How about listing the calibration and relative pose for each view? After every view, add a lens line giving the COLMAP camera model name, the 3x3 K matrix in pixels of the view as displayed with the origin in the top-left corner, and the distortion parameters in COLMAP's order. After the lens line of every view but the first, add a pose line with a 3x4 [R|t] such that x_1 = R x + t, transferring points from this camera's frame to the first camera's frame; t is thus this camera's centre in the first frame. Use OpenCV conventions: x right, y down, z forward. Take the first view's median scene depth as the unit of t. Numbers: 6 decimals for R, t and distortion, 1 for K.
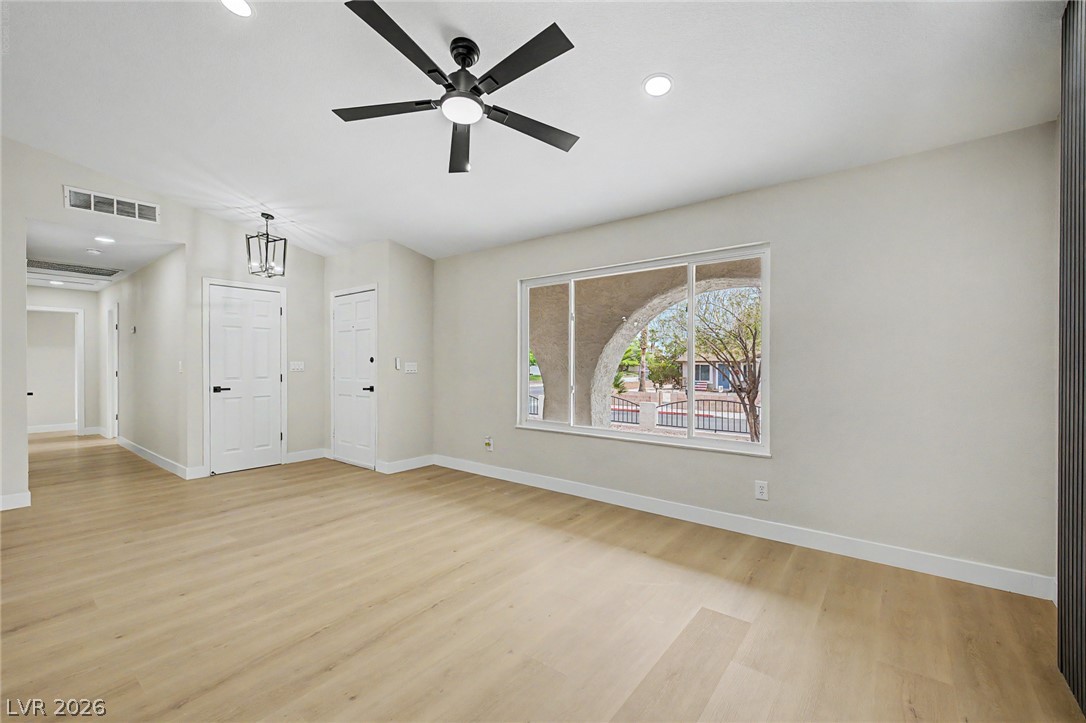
lens RADIAL K [[463.2, 0, 533.8], [0, 463.2, 364.1], [0, 0, 1]] dist [0.011479, -0.000739]
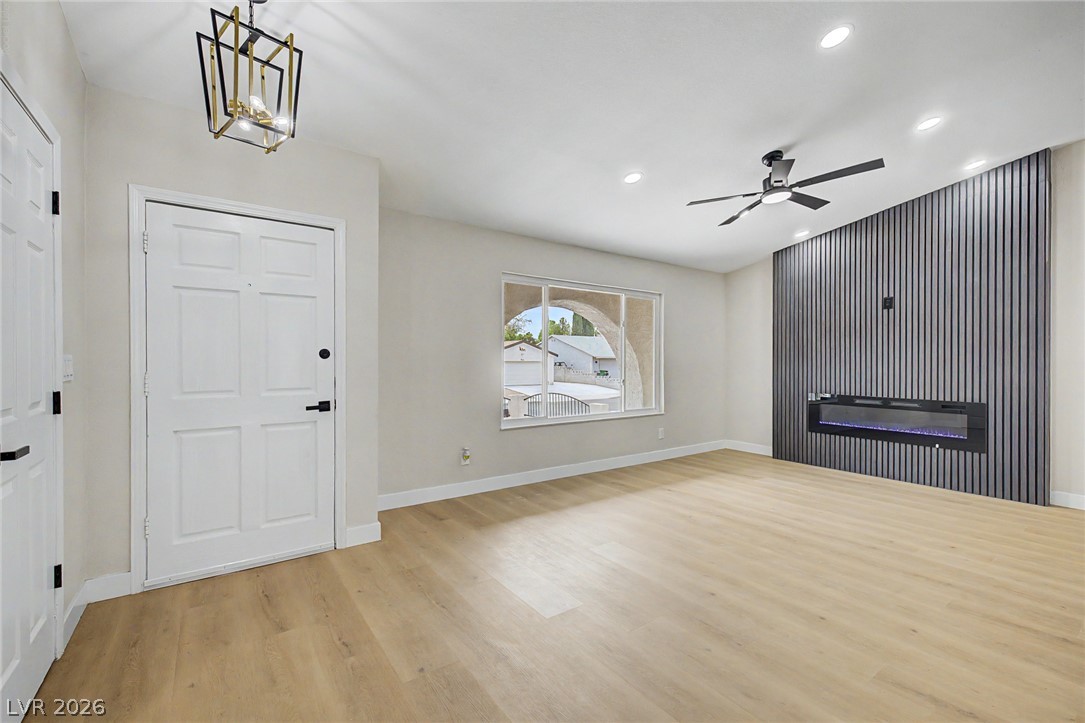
lens RADIAL K [[462.8, 0, 554.2], [0, 462.8, 360.0], [0, 0, 1]] dist [0.011479, -0.000739]
pose [[0.249995, 0.002021, 0.968245, -1.249842], [-0.003062, 0.999994, -0.001296, -0.004576], [-0.968242, -0.002641, 0.250000, 0.908643]]
